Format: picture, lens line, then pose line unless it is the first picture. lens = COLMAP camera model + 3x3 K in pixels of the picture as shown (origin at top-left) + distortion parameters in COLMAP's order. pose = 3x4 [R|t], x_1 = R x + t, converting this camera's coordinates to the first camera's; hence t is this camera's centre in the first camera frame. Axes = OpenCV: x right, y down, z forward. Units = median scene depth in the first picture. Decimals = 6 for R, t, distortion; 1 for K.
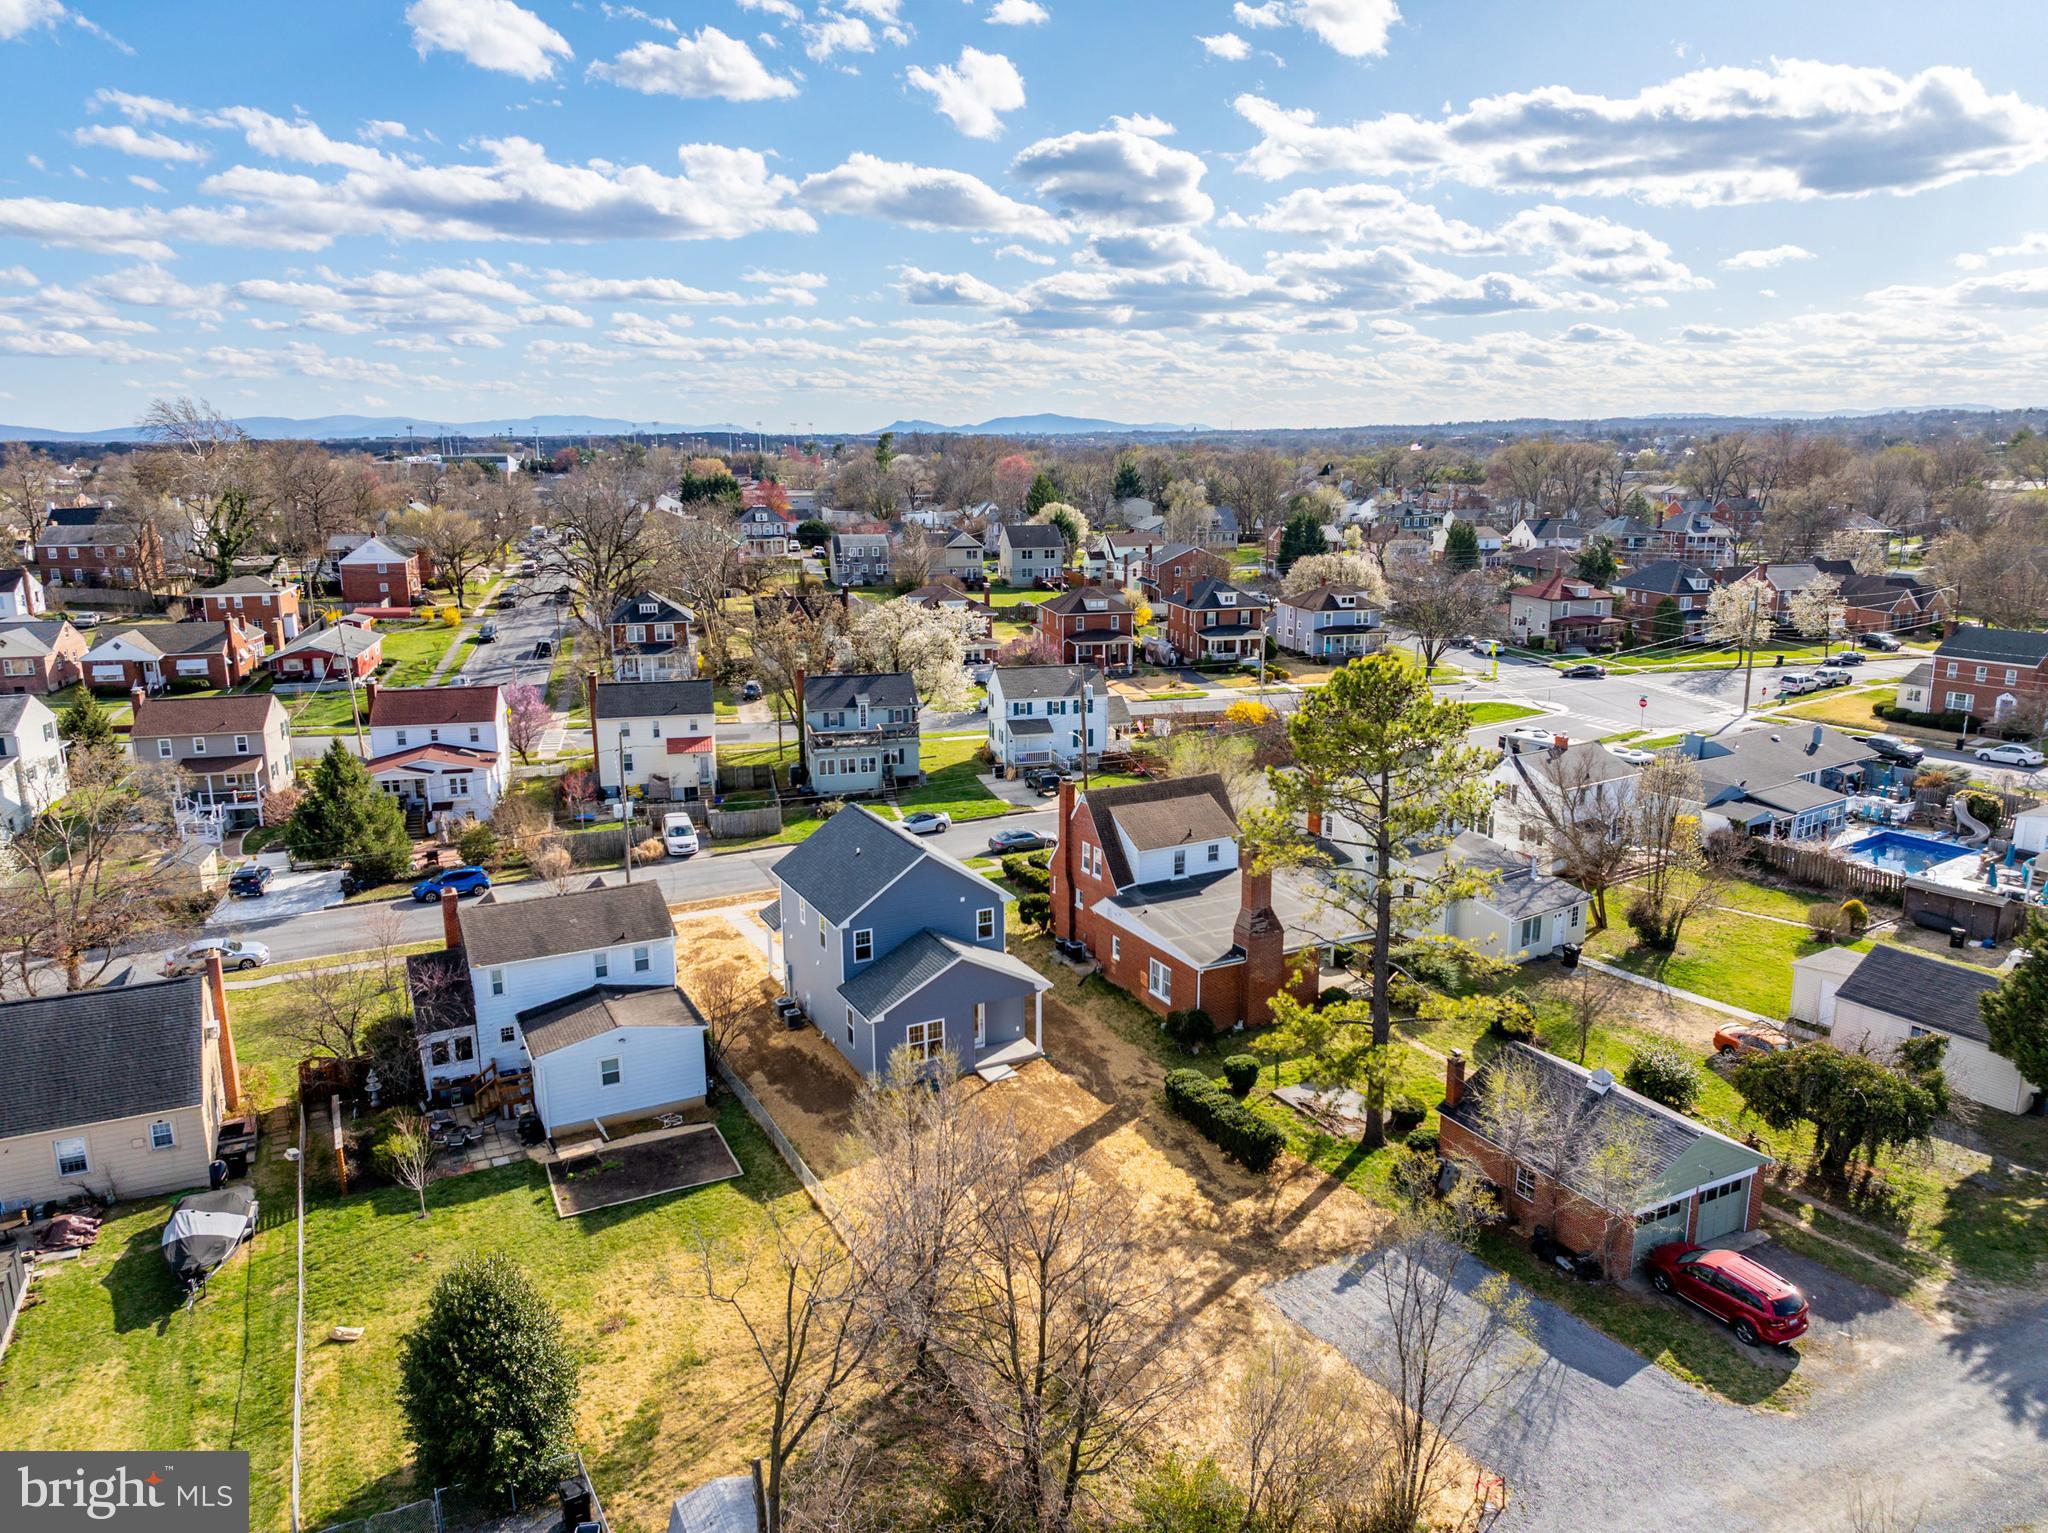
lens RADIAL K [[1436.2, 0, 1035.3], [0, 1436.2, 715.8], [0, 0, 1]] dist [-0.007404, -0.006551]
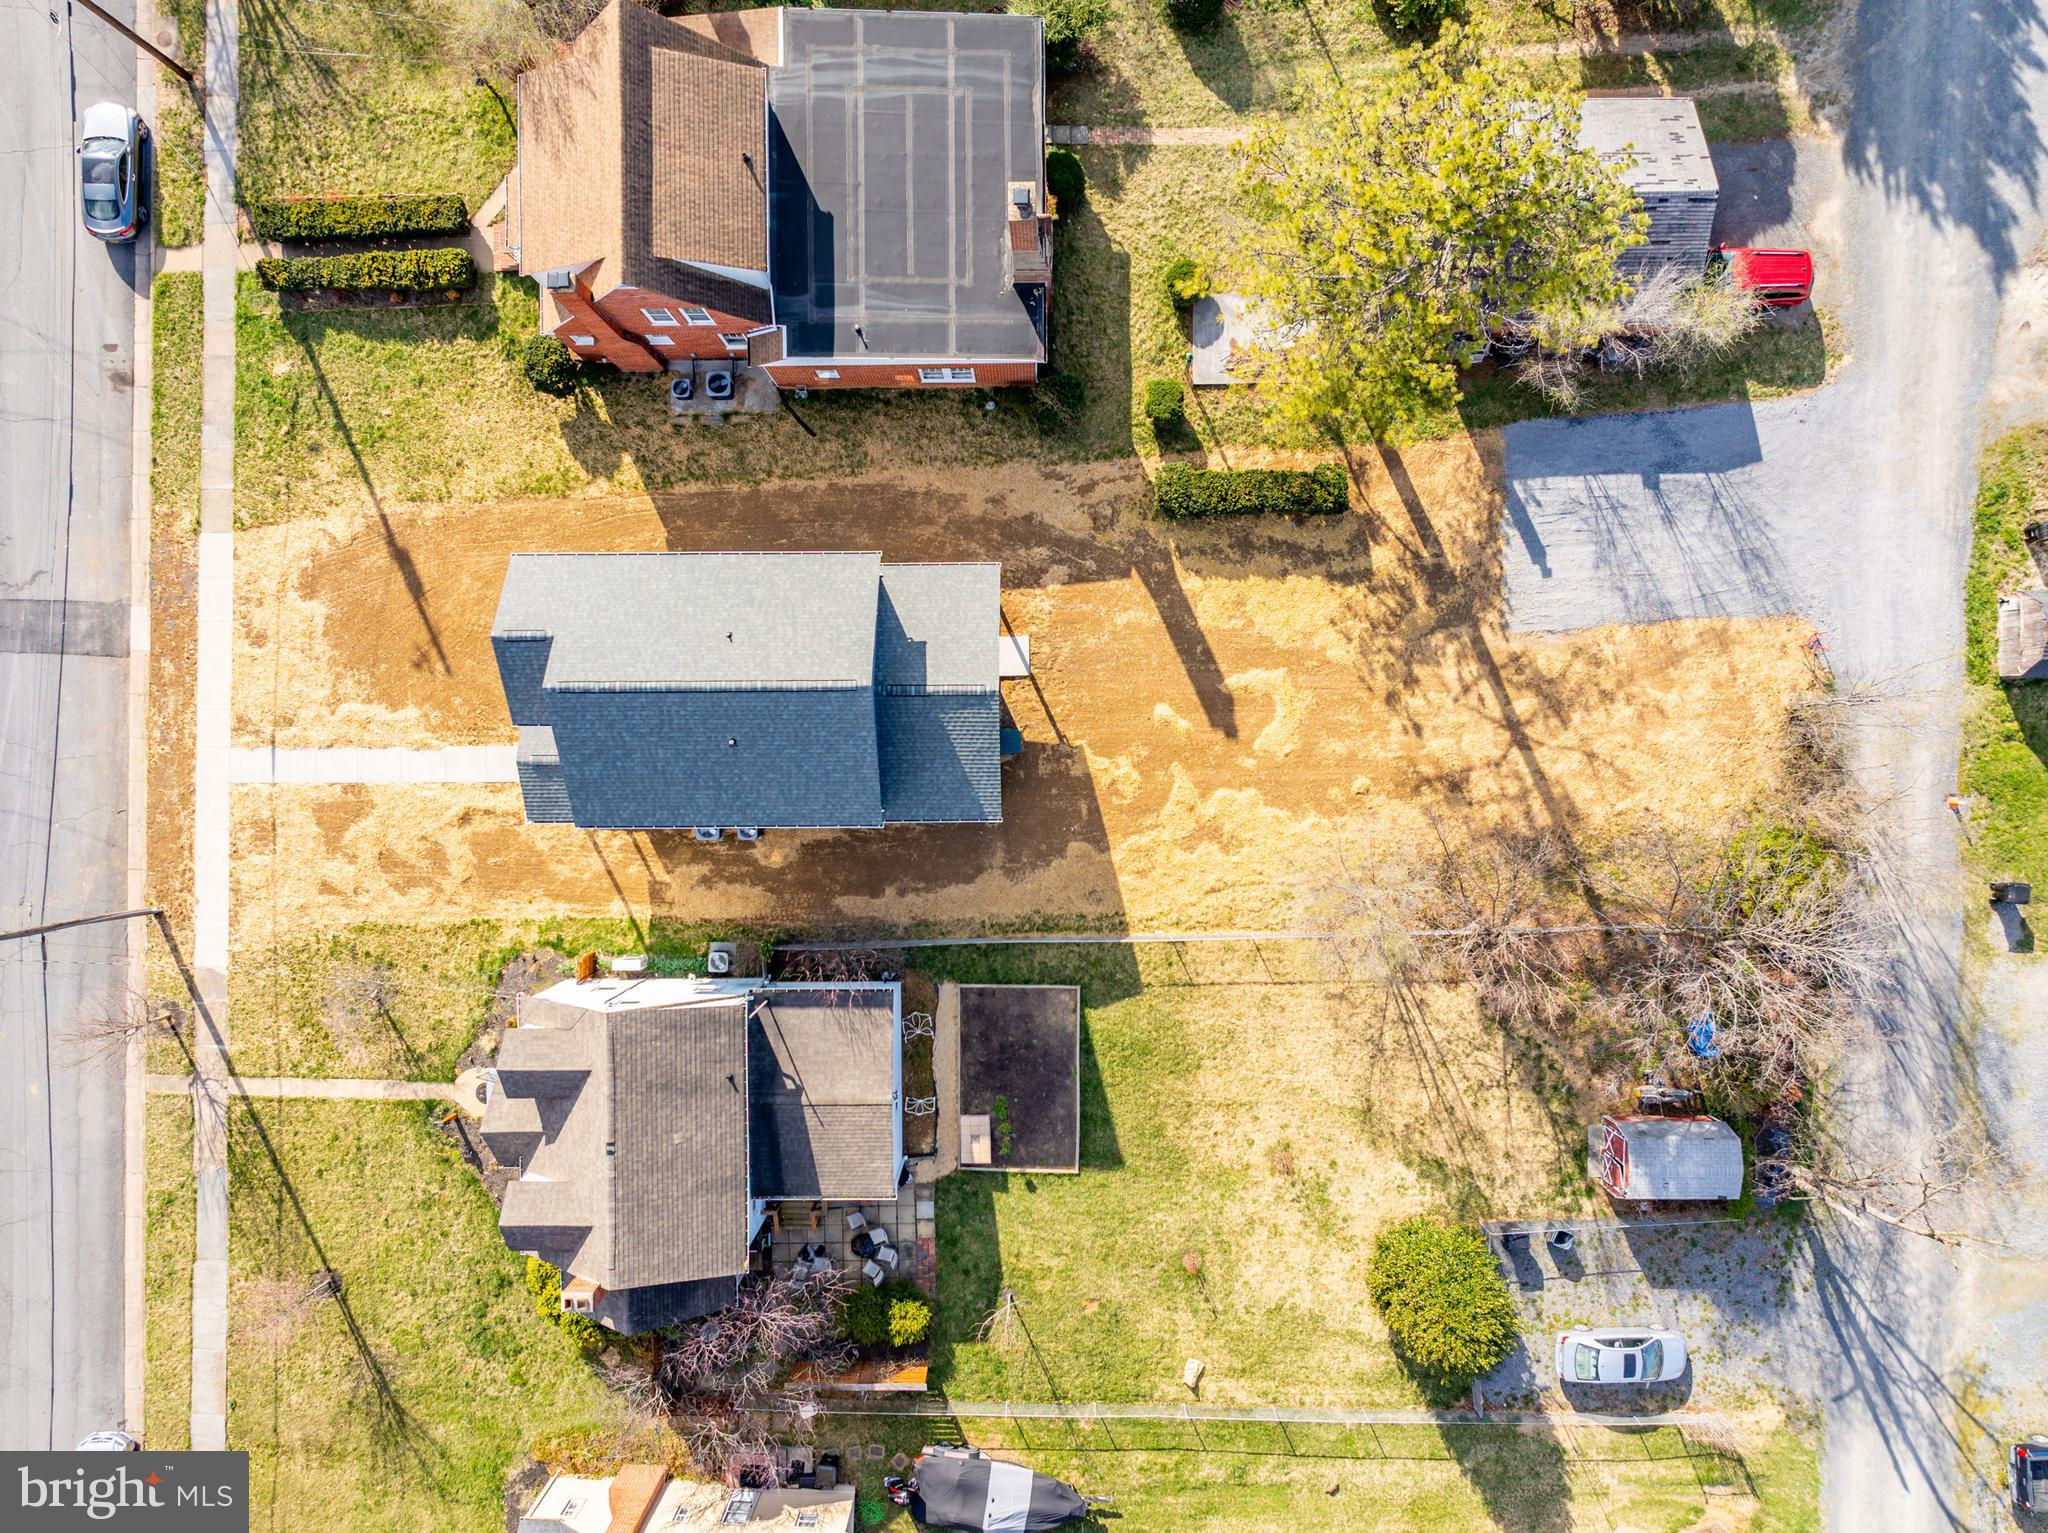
lens RADIAL K [[1435.7, 0, 1031.1], [0, 1435.7, 739.4], [0, 0, 1]] dist [-0.013291, -0.003148]
pose [[0.461731, -0.887017, 0.002242, -0.023950], [0.174691, 0.093412, 0.980182, -0.200546], [-0.869648, -0.452189, 0.198085, 0.292326]]
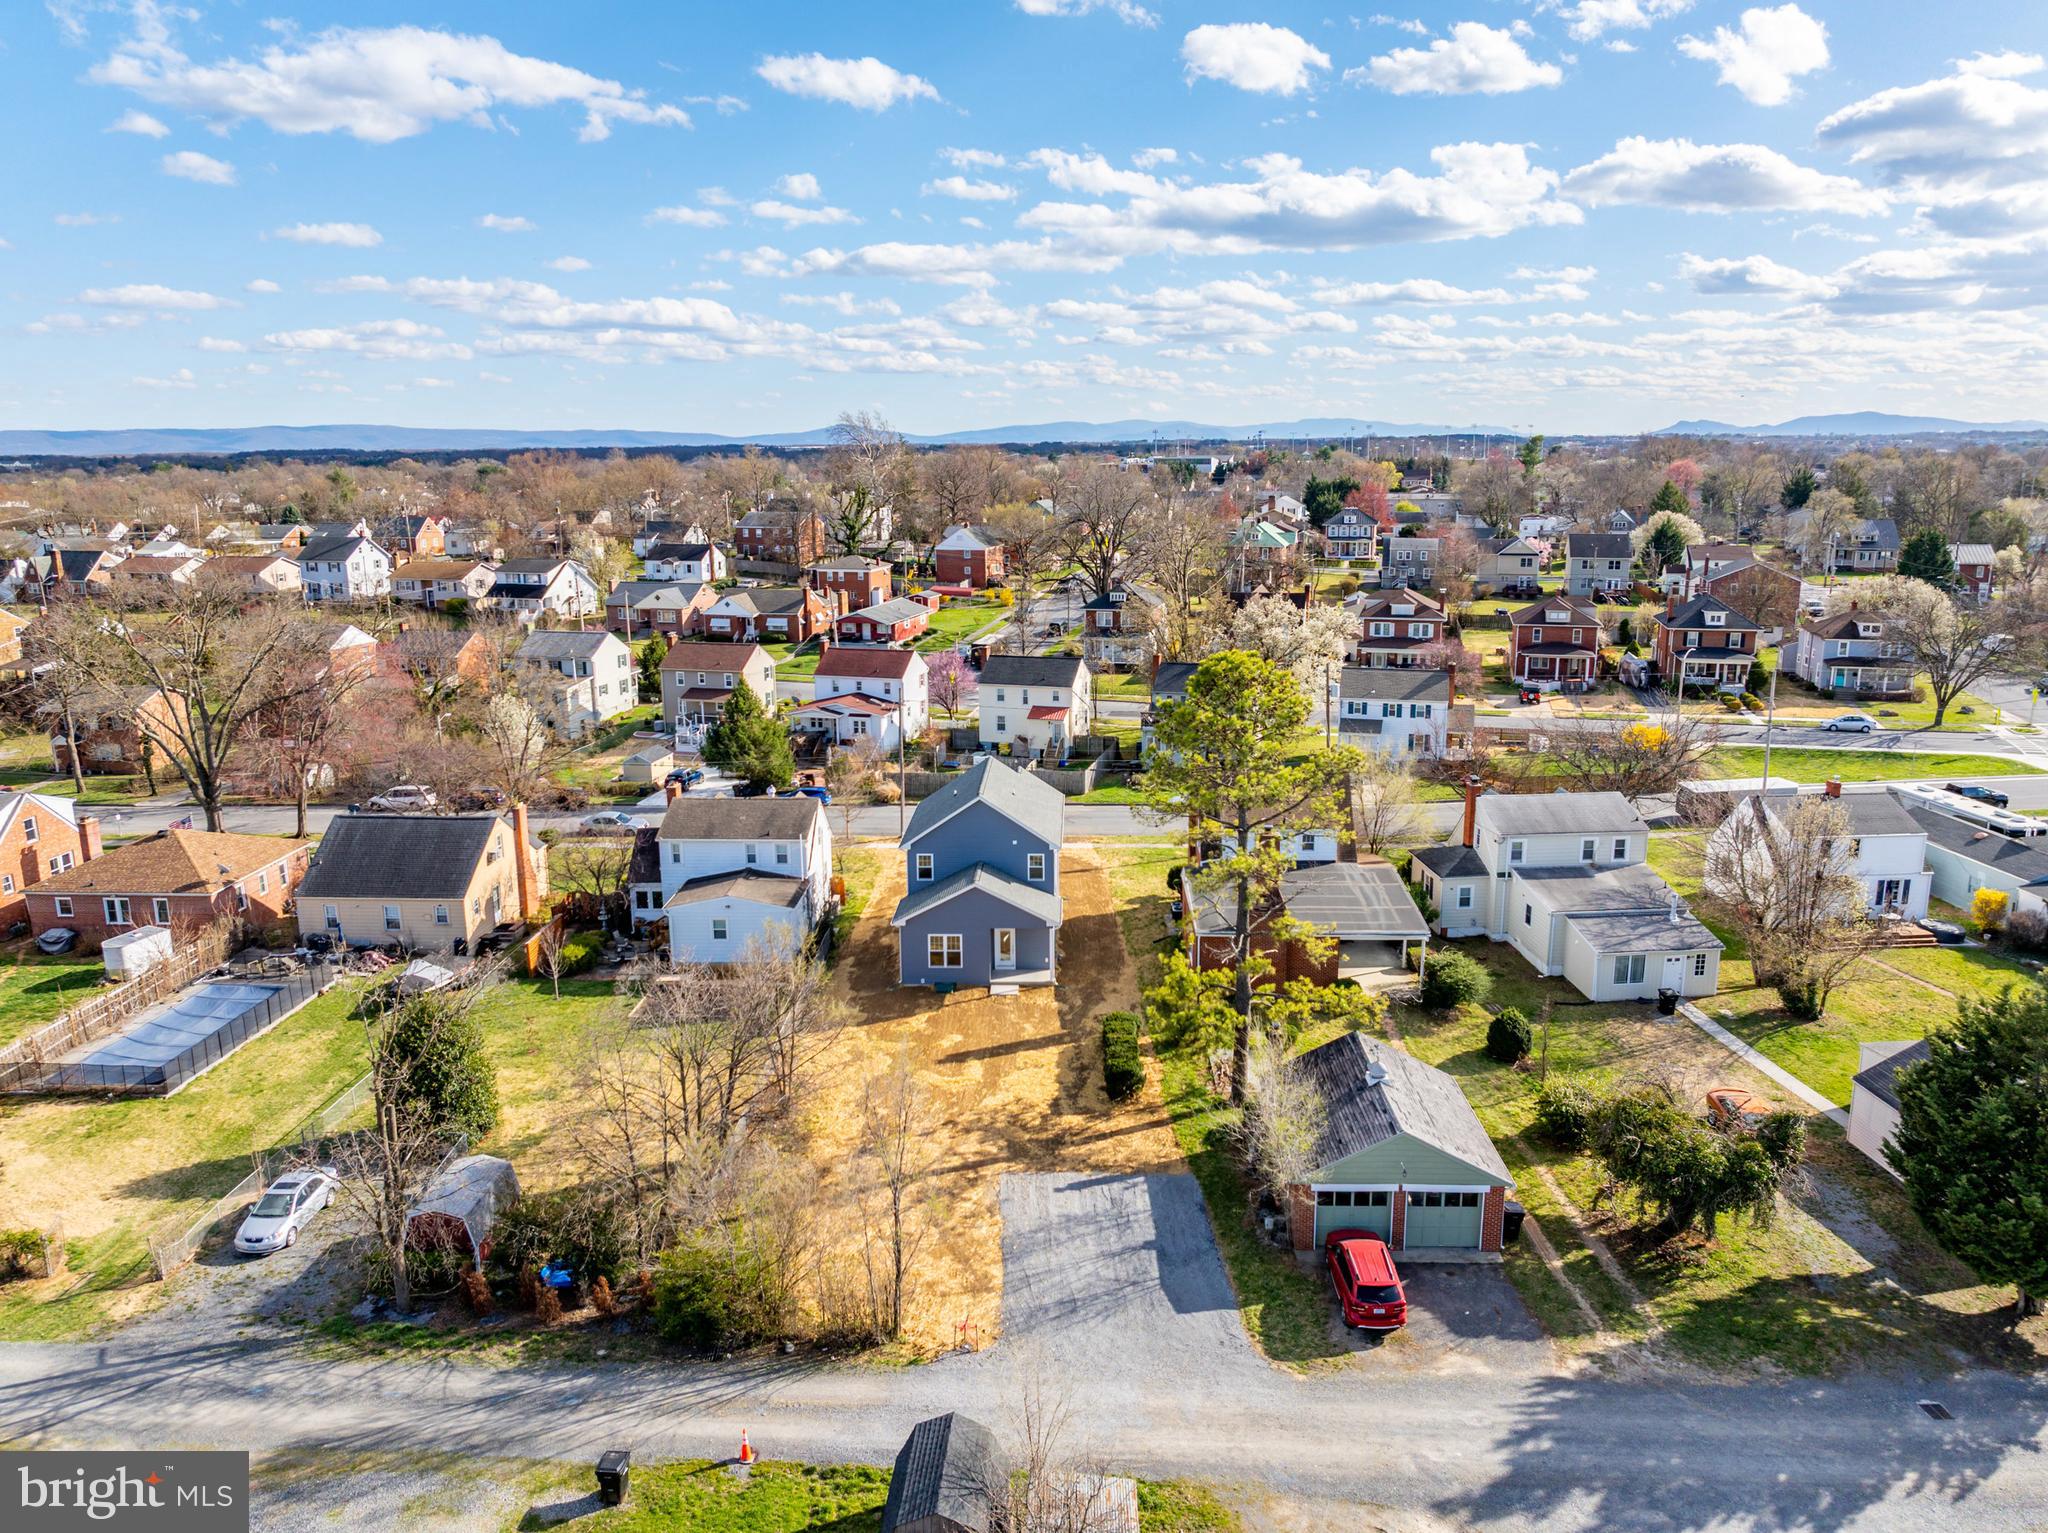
lens RADIAL K [[1435.7, 0, 1031.1], [0, 1435.7, 739.4], [0, 0, 1]] dist [-0.013291, -0.003148]
pose [[0.872654, 0.096330, -0.478744, 0.194142], [-0.089388, 0.995297, 0.037330, -0.000047], [0.480089, 0.010217, 0.877160, -0.006819]]
